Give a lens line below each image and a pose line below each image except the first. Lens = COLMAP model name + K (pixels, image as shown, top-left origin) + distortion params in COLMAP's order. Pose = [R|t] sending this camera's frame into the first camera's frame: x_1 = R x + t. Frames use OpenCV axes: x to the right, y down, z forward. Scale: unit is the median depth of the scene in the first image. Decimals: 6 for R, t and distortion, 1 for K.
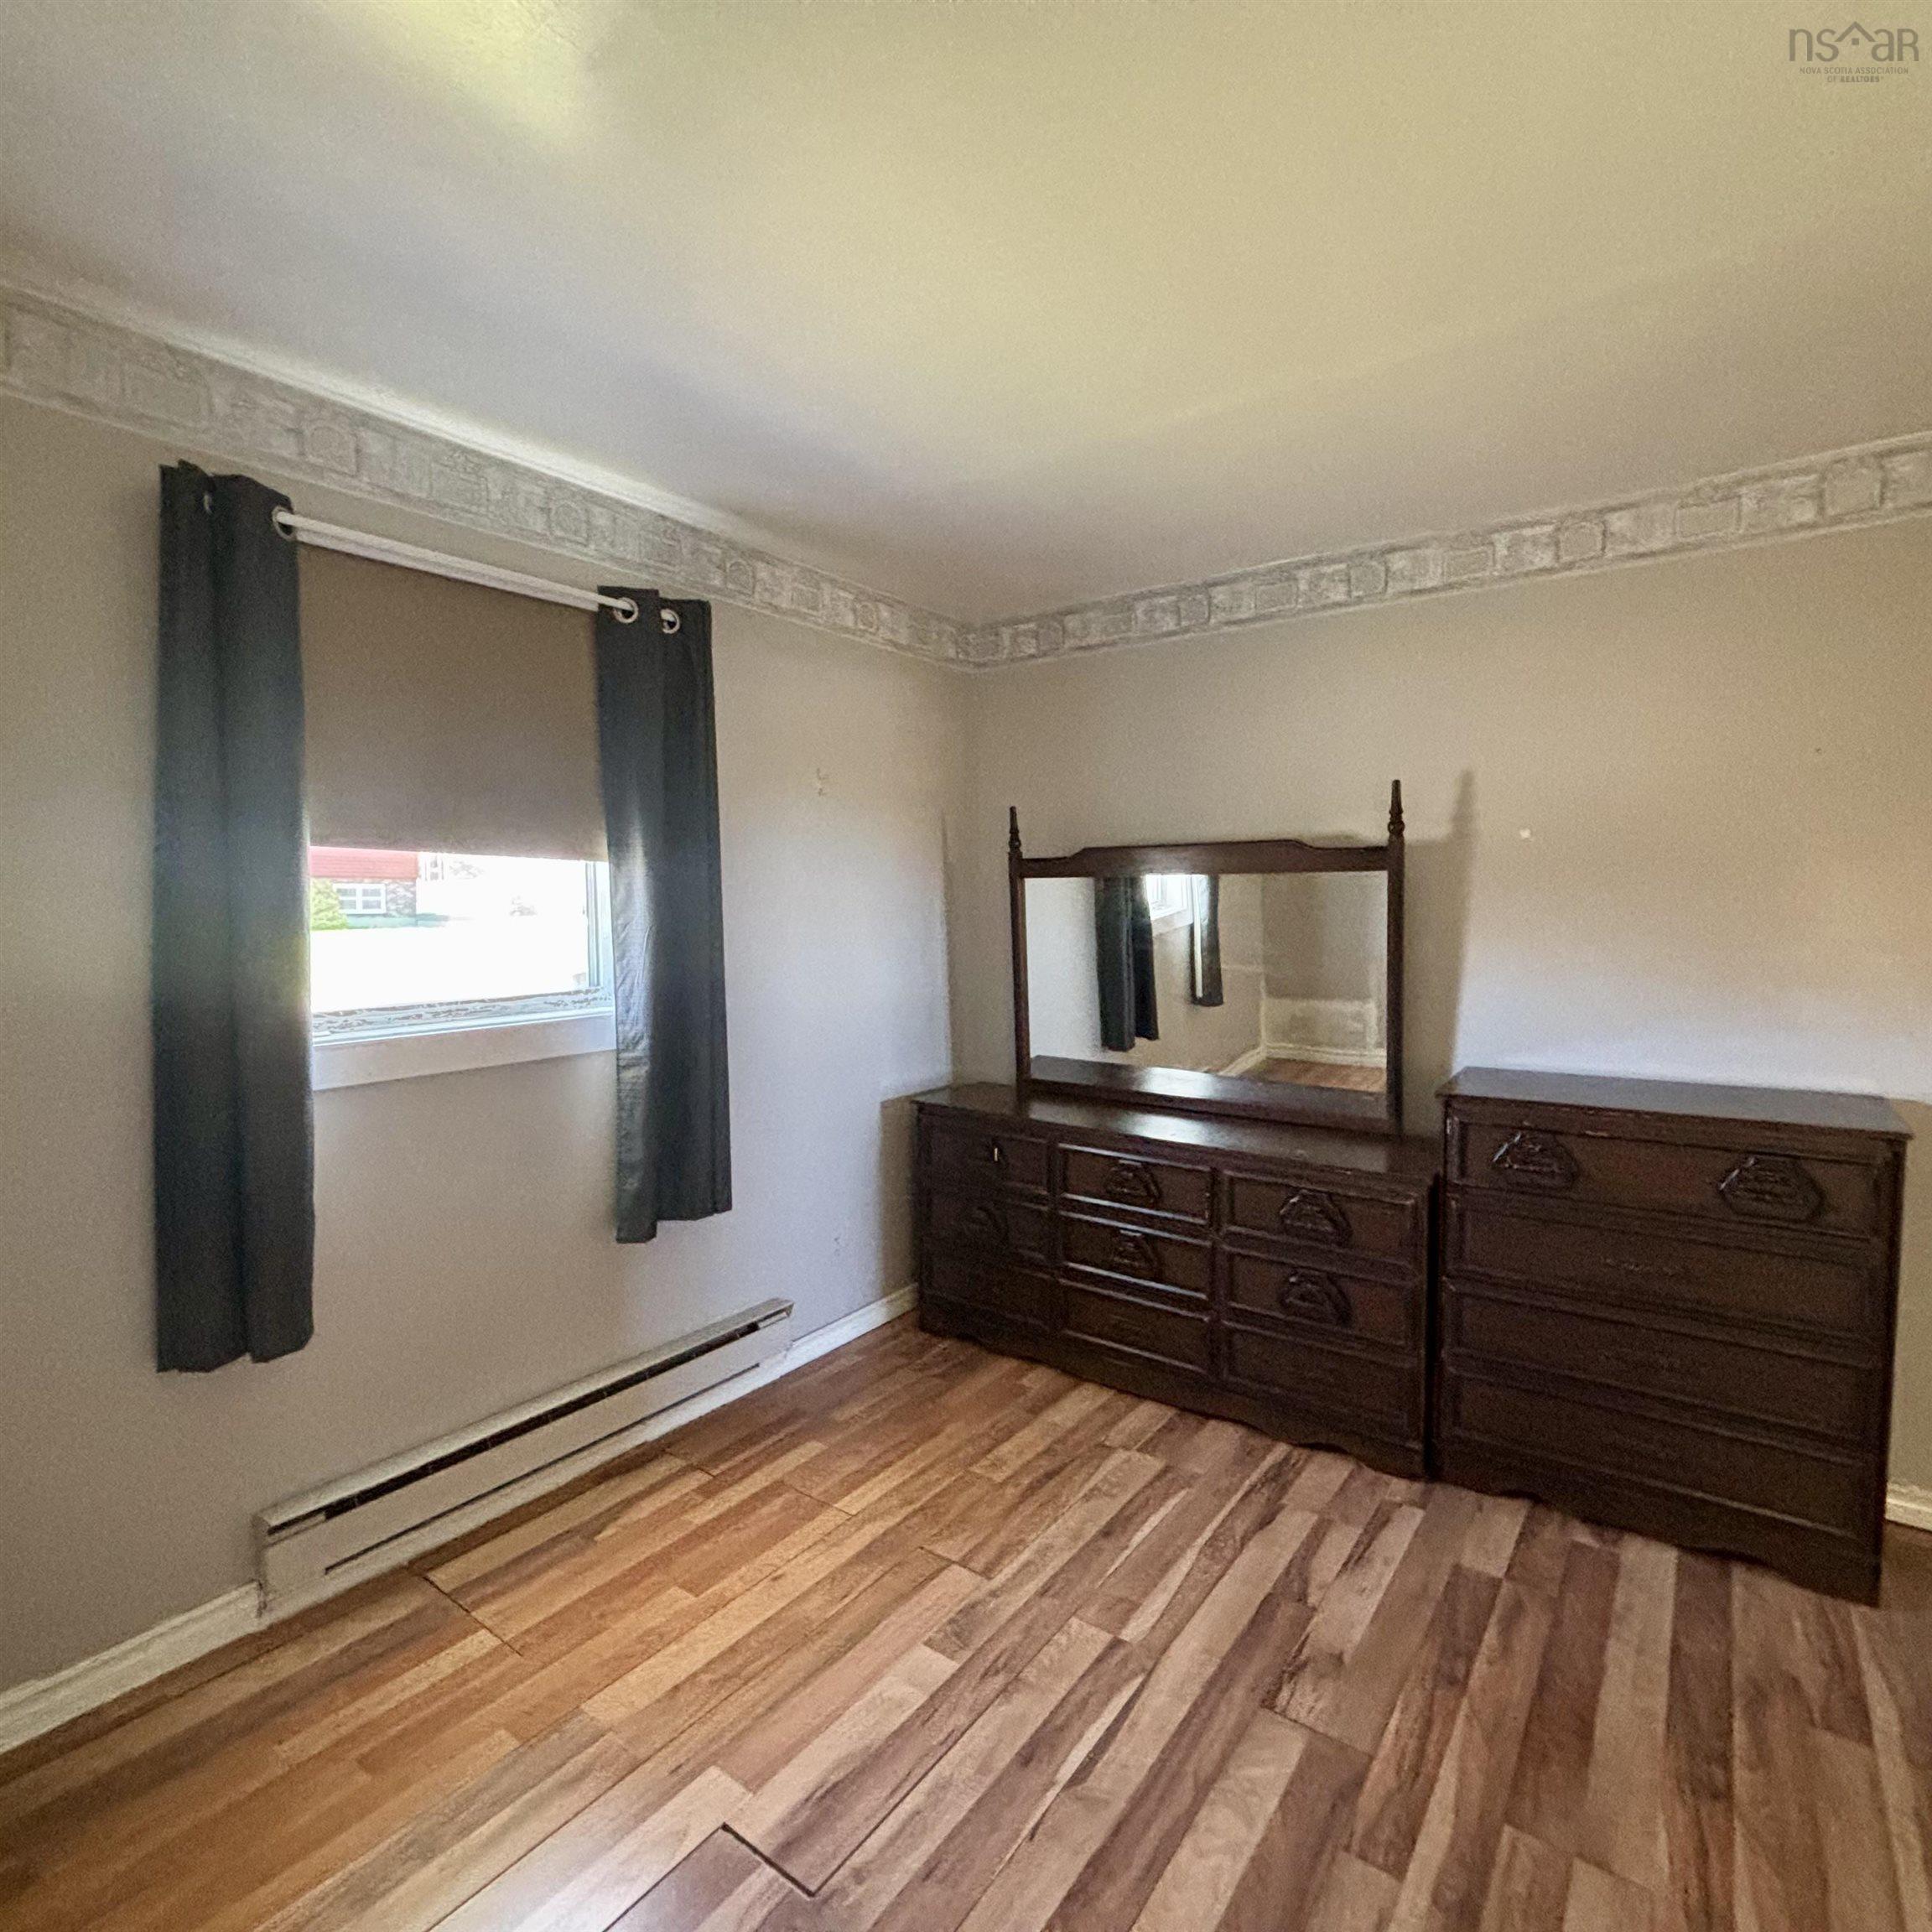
lens RADIAL K [[1034.9, 0, 970.9], [0, 1034.9, 990.6], [0, 0, 1]] dist [-0.001715, 0.002356]
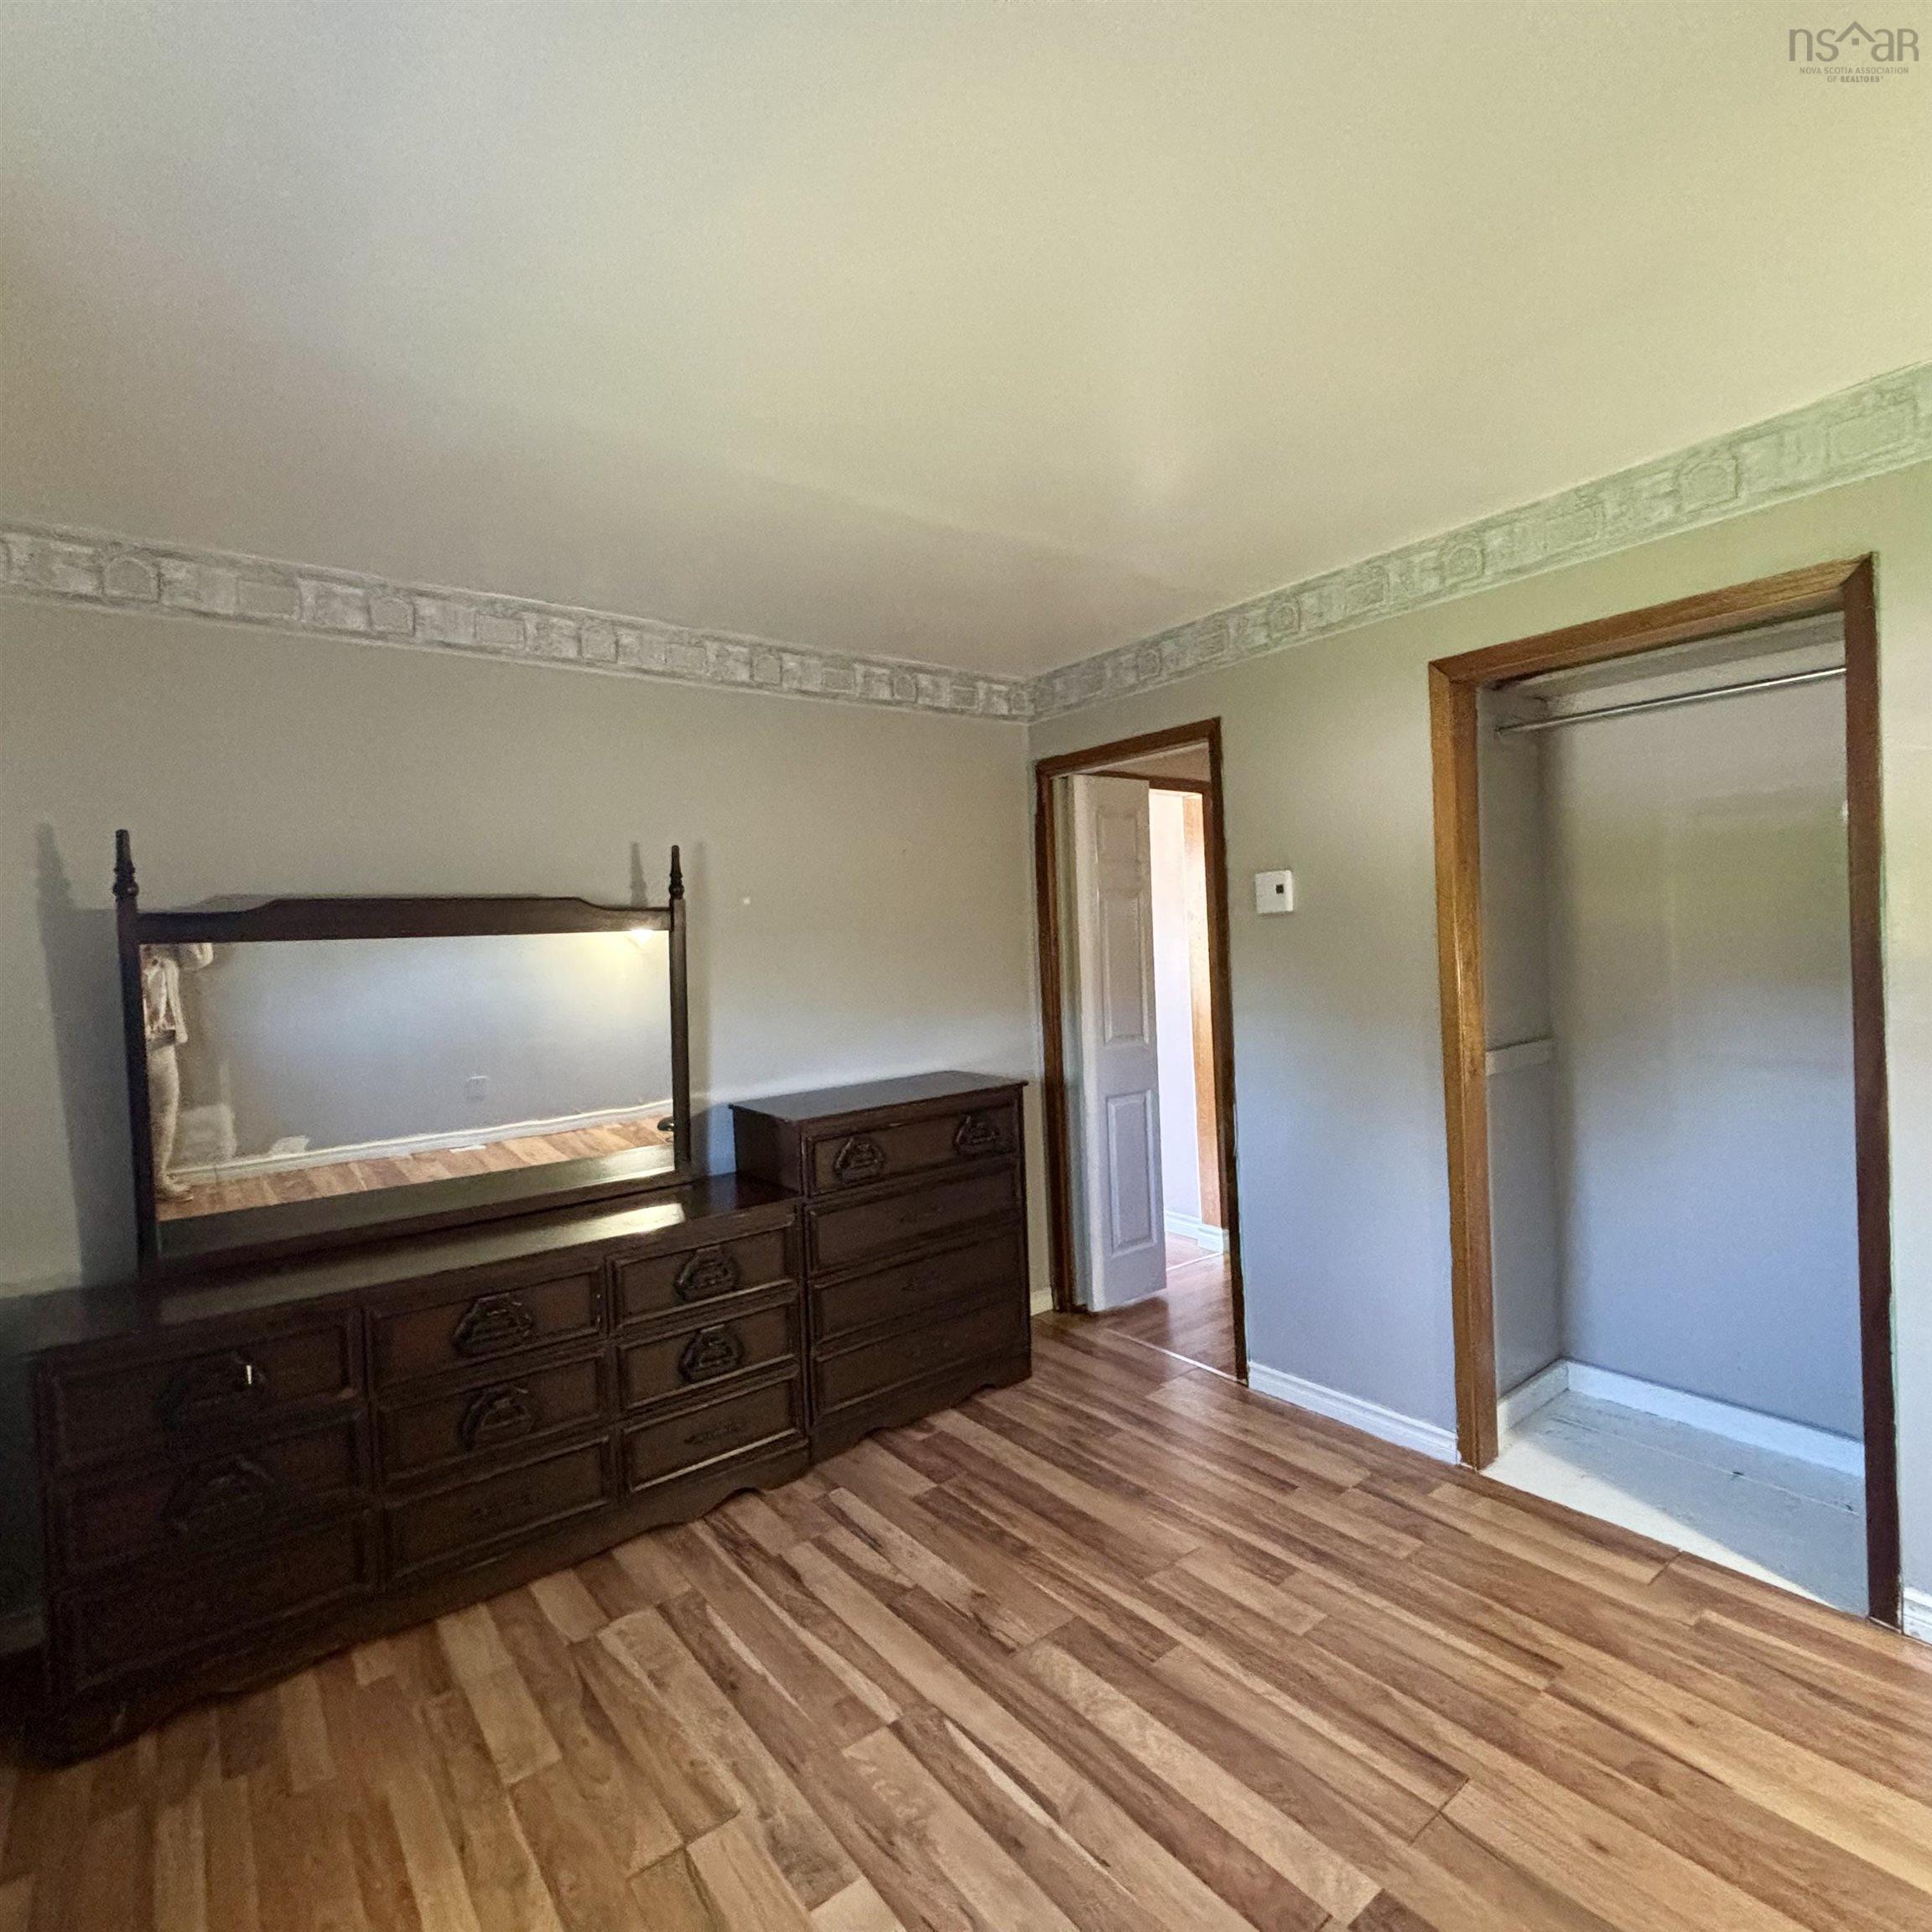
lens RADIAL K [[1054.7, 0, 966.0], [0, 1054.7, 966.0], [0, 0, 1]] dist [0.010487, 0.001825]
pose [[0.283226, -0.030606, 0.958565, -0.688658], [0.119393, 0.992841, -0.003577, -0.049954], [-0.951592, 0.115459, 0.284853, 0.527362]]
